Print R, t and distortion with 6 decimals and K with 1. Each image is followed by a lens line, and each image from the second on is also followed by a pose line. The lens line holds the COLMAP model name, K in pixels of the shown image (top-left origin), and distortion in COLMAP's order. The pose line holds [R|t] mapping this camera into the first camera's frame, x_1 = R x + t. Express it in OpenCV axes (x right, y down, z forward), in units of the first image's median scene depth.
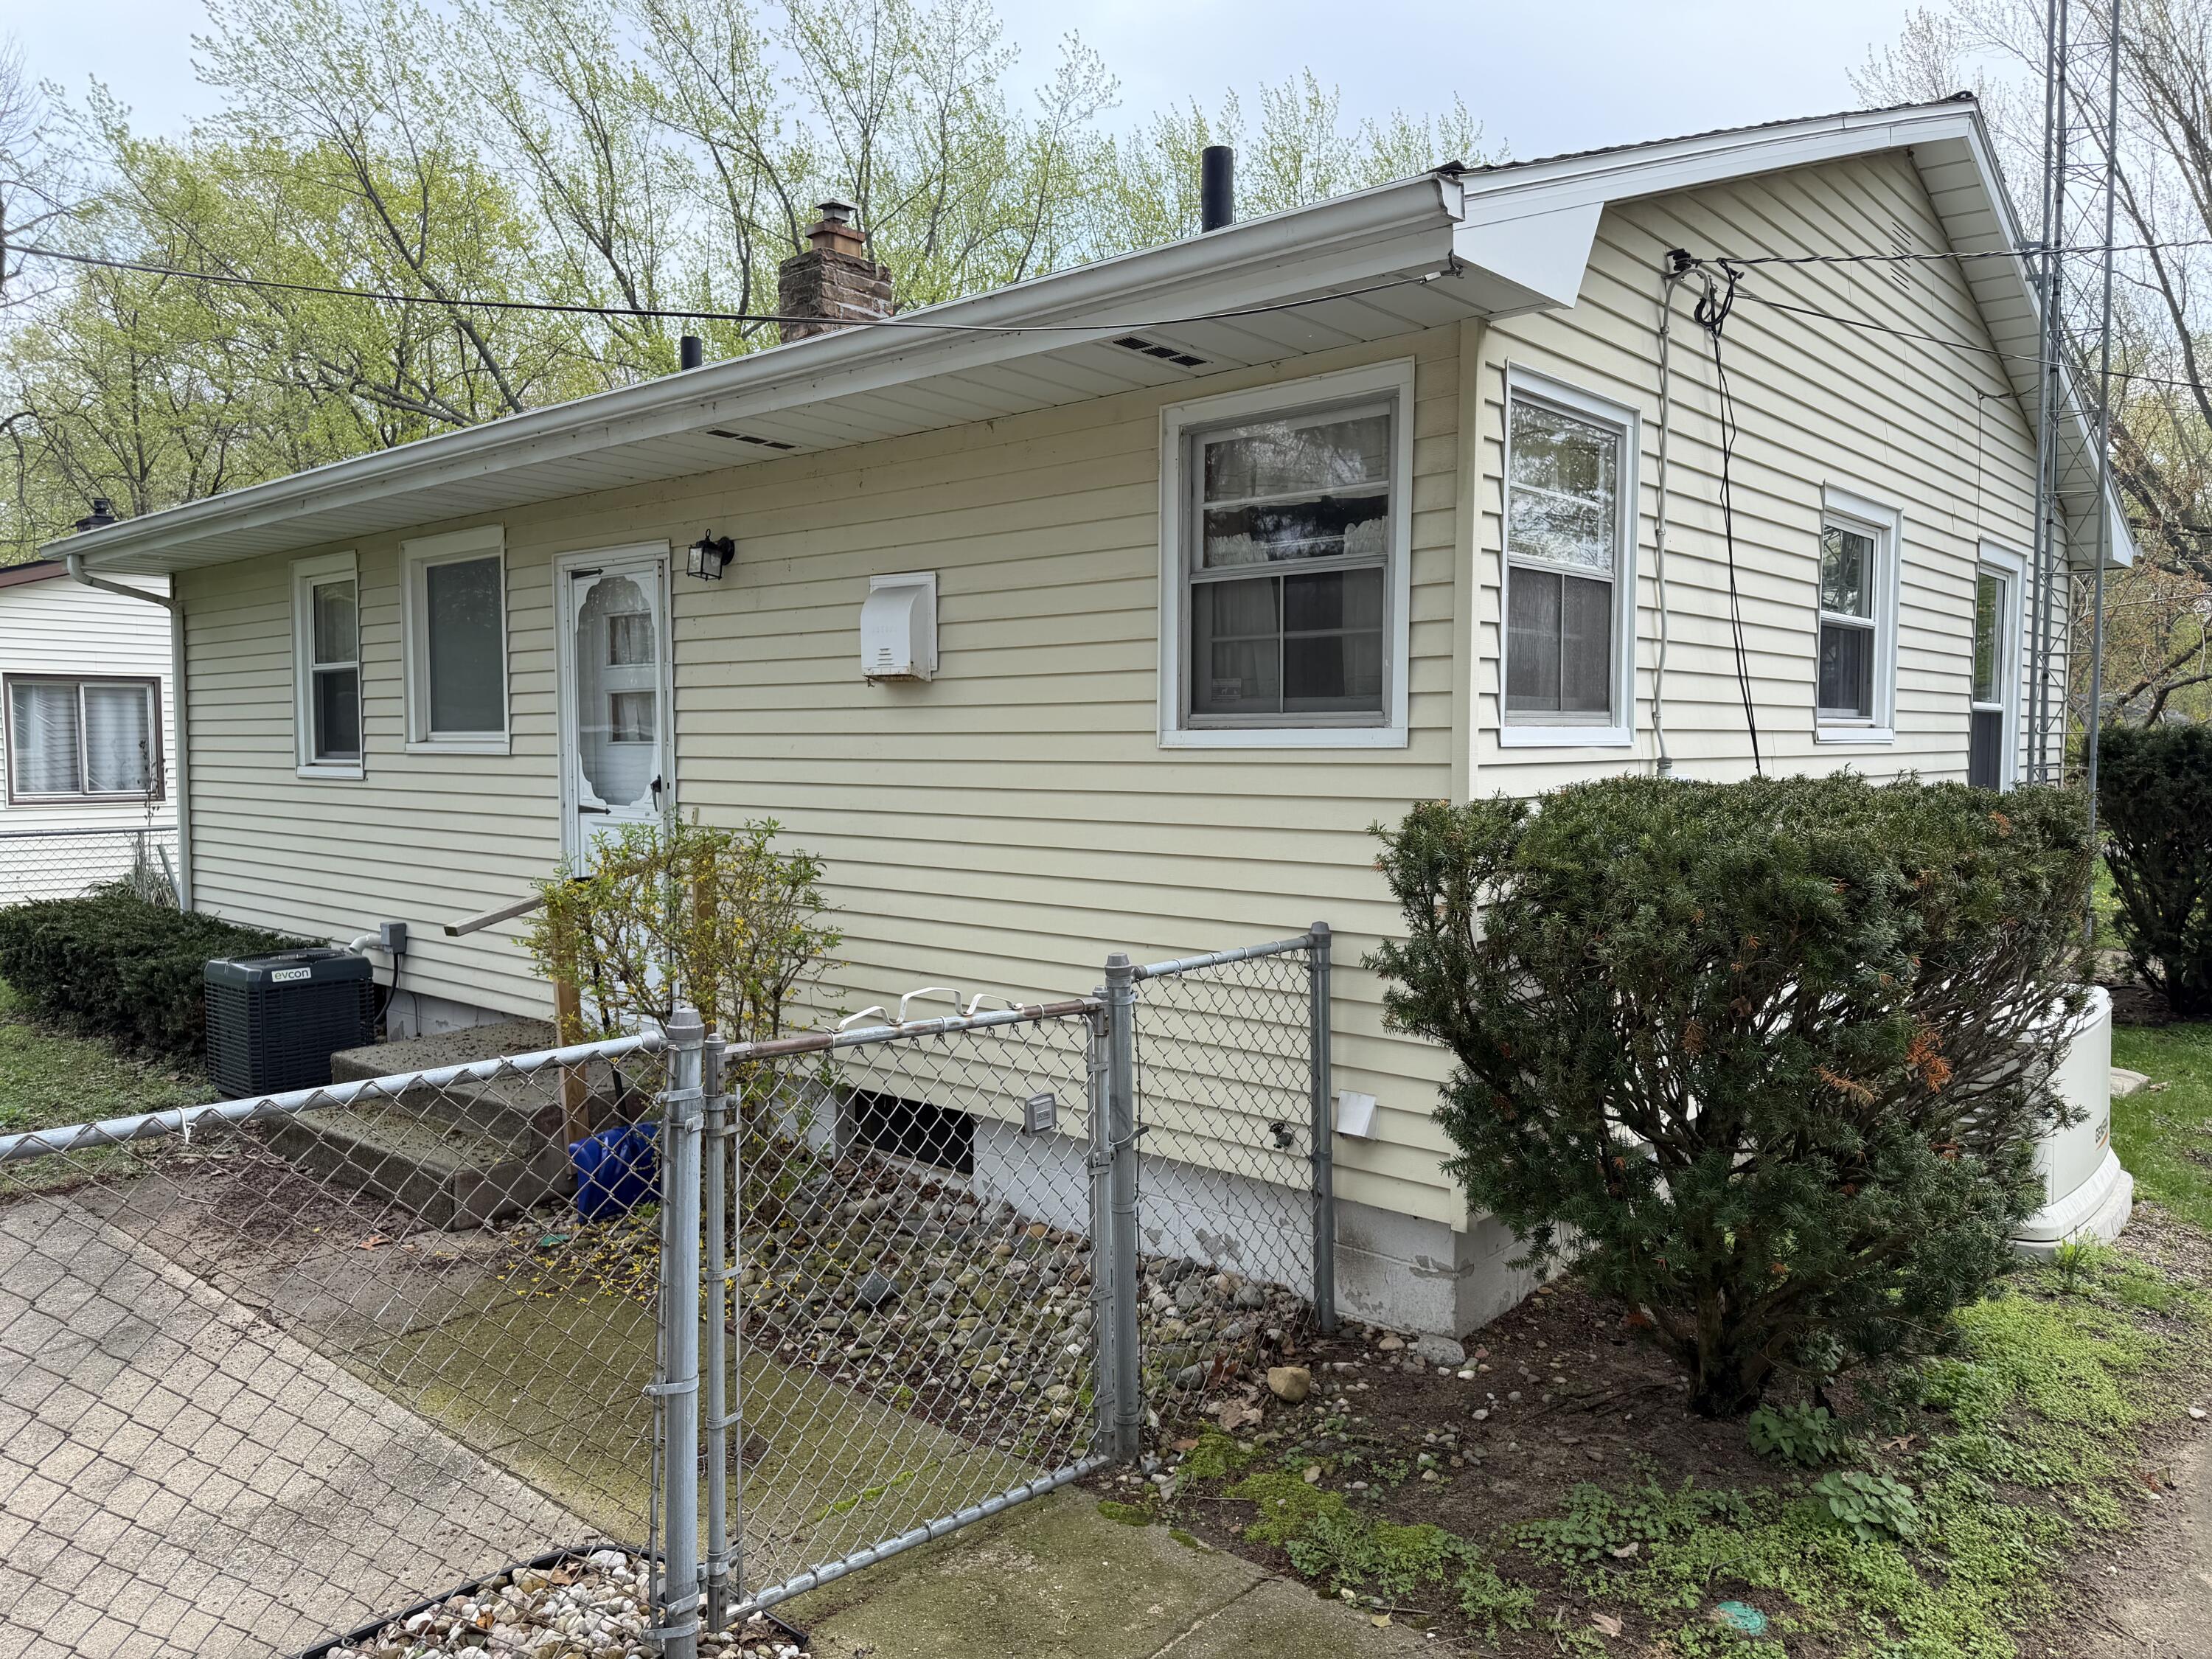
lens RADIAL K [[1570.3, 0, 1076.7], [0, 1570.3, 832.1], [0, 0, 1]] dist [0.039987, -0.049009]
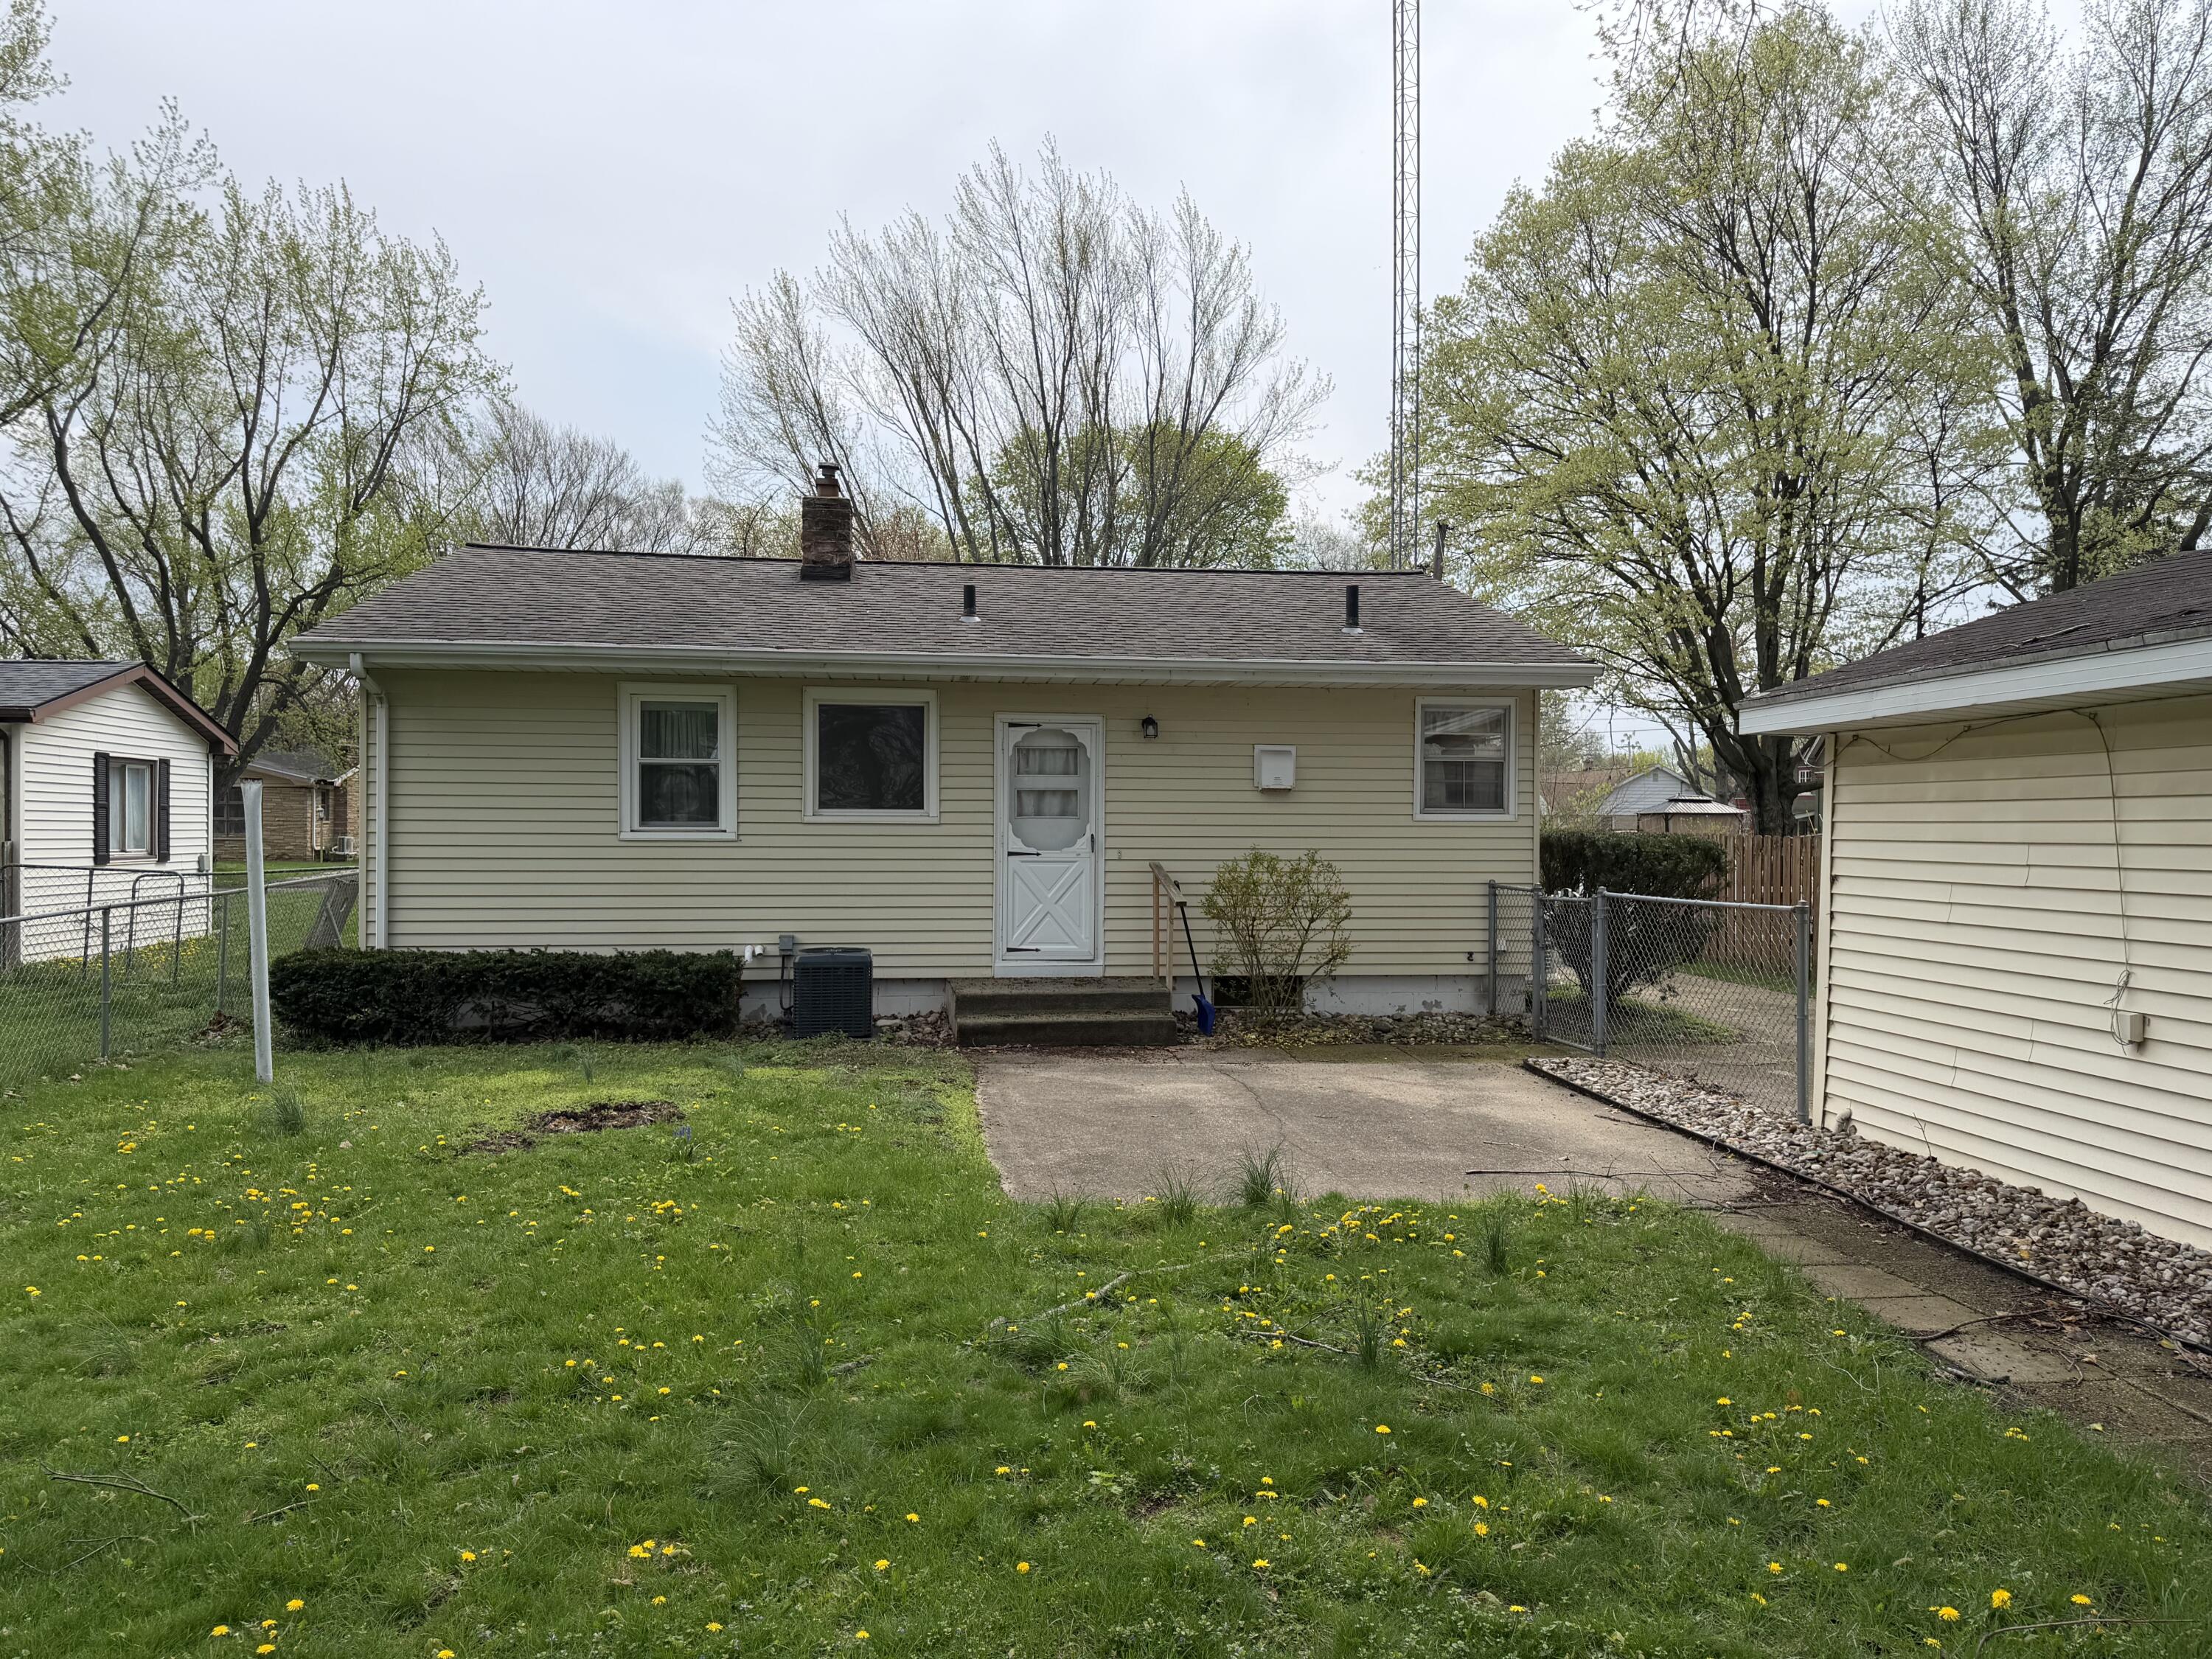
lens RADIAL K [[1570.3, 0, 1076.7], [0, 1570.3, 832.1], [0, 0, 1]] dist [0.039987, -0.049009]
pose [[0.670562, 0.006141, 0.741828, -1.667258], [0.037114, 0.998436, -0.041813, 0.039687], [-0.740925, 0.055570, 0.669285, -0.267324]]
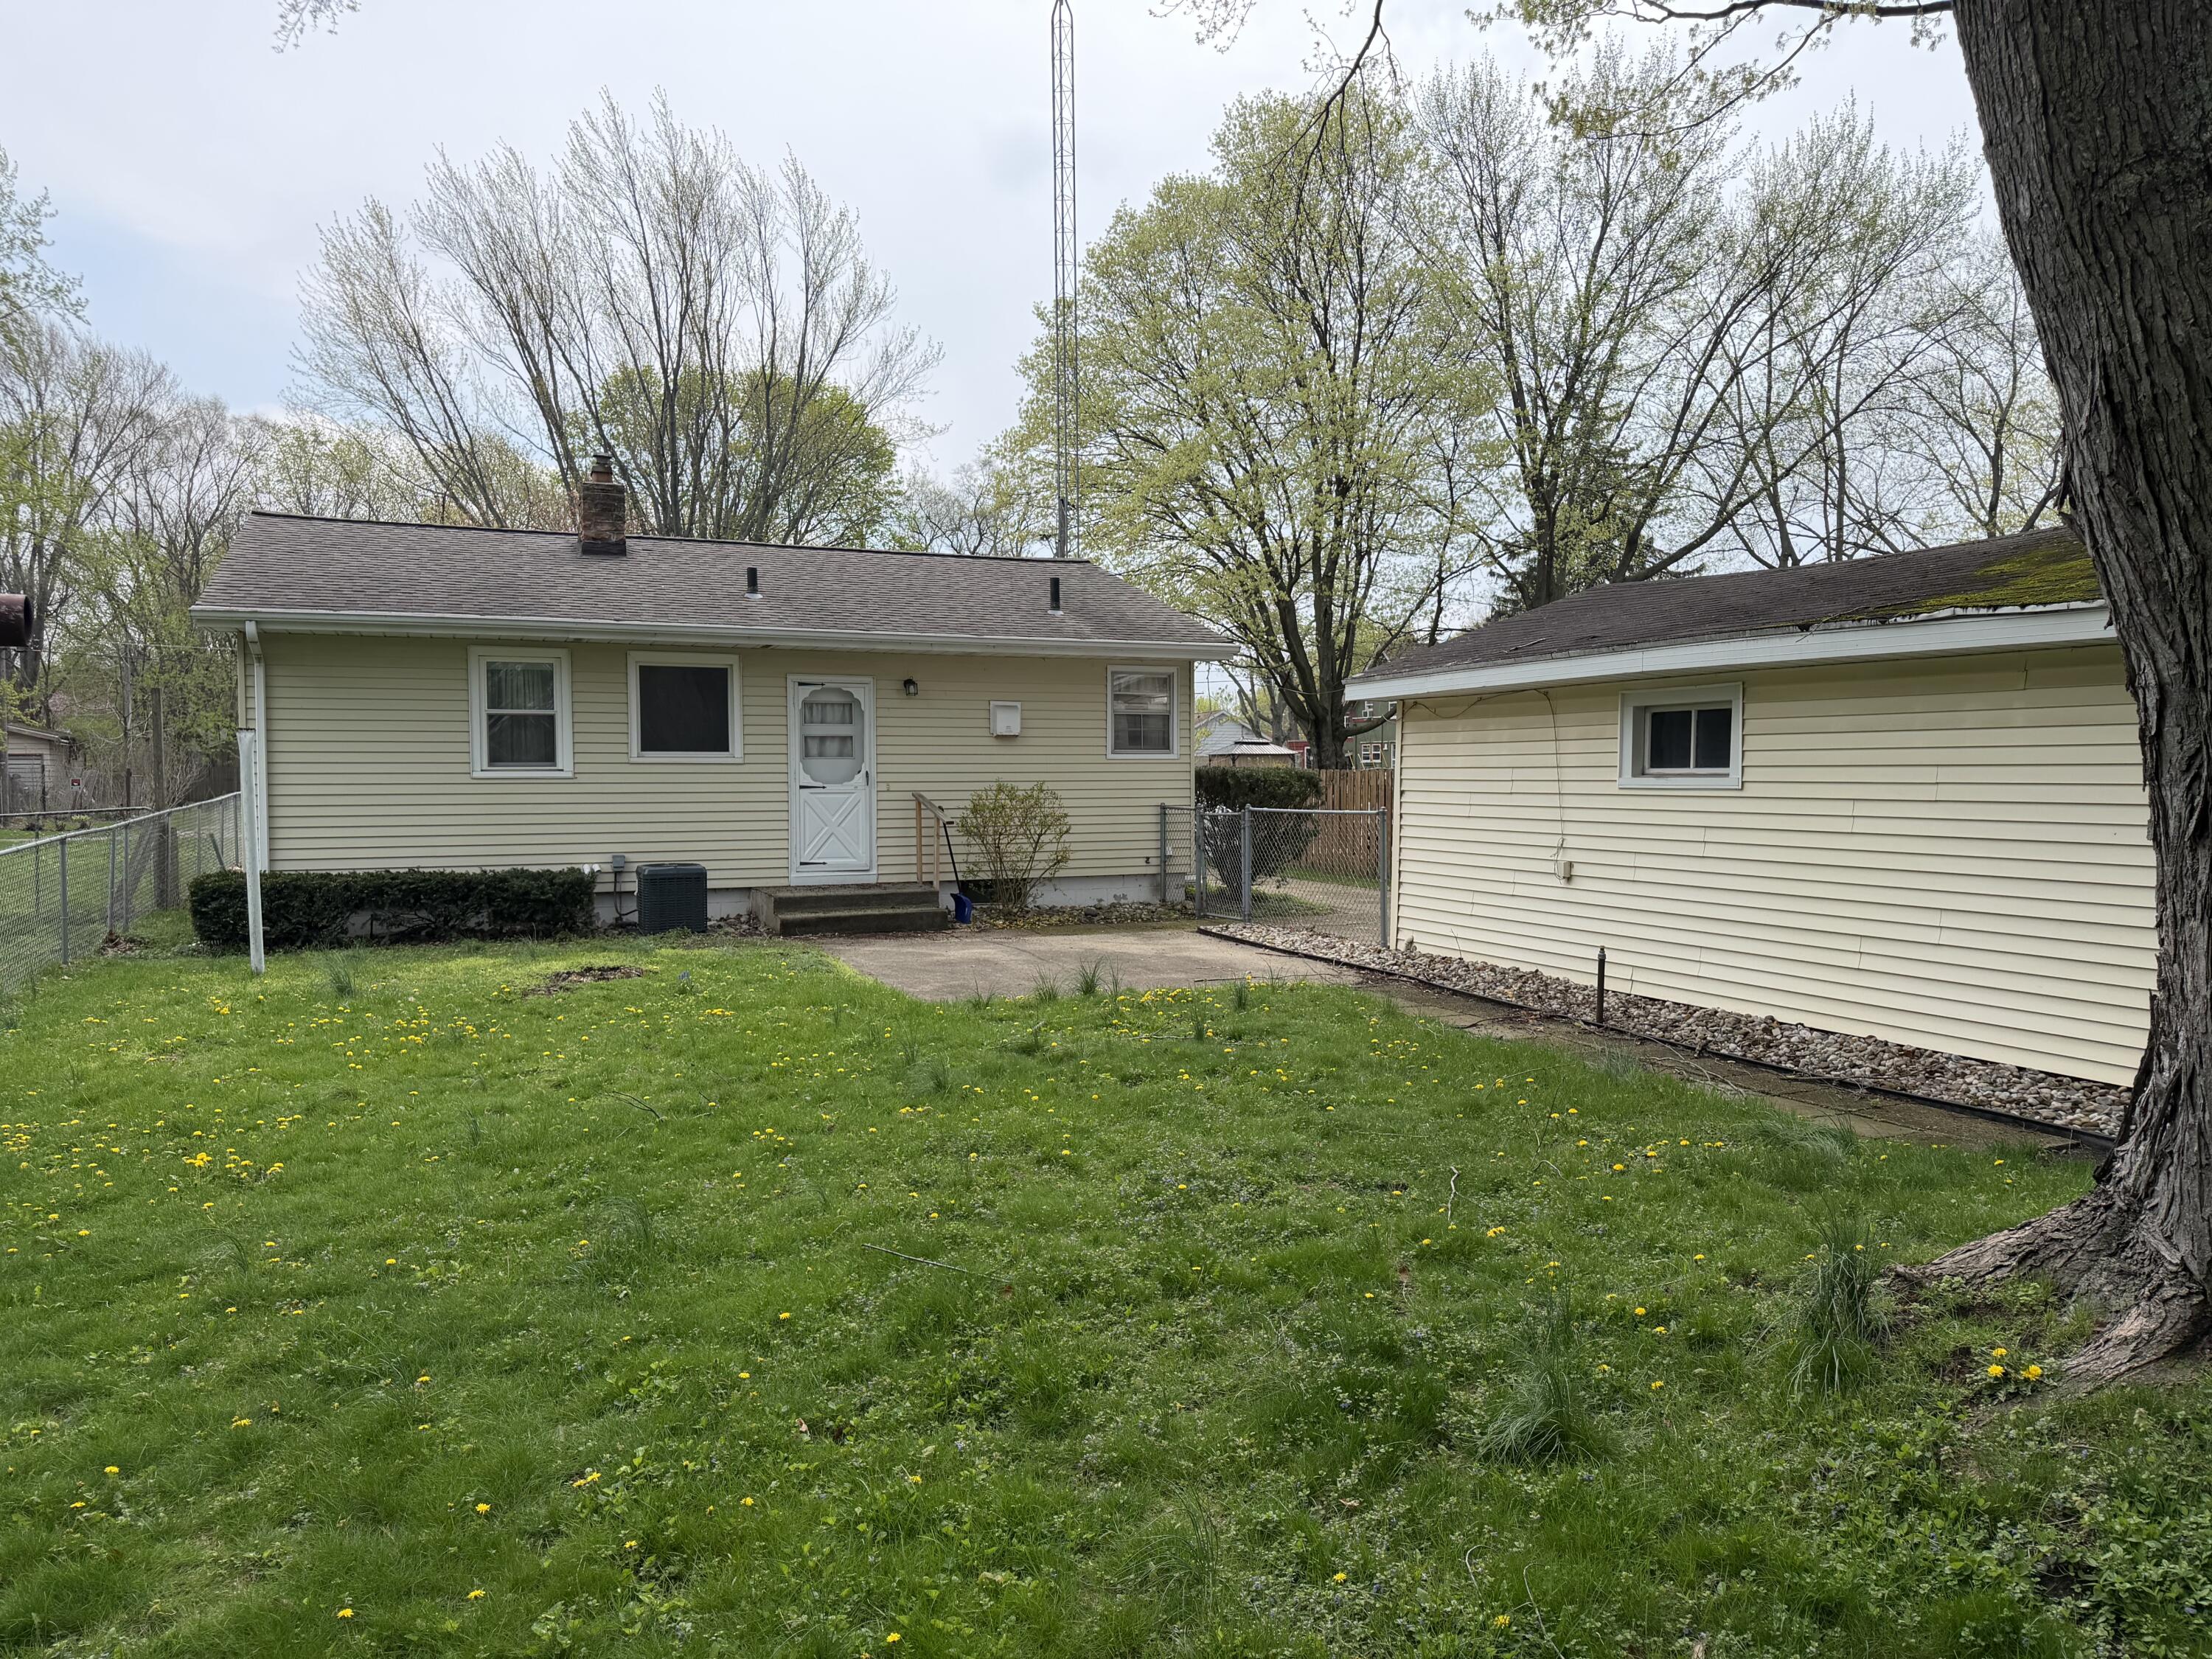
lens RADIAL K [[1558.7, 0, 1106.0], [0, 1558.7, 829.5], [0, 0, 1]] dist [0.051904, -0.056115]
pose [[0.436749, -0.029021, 0.899115, -2.240865], [0.056146, 0.998410, 0.004953, 0.061970], [-0.897830, 0.048318, 0.437684, -0.386416]]
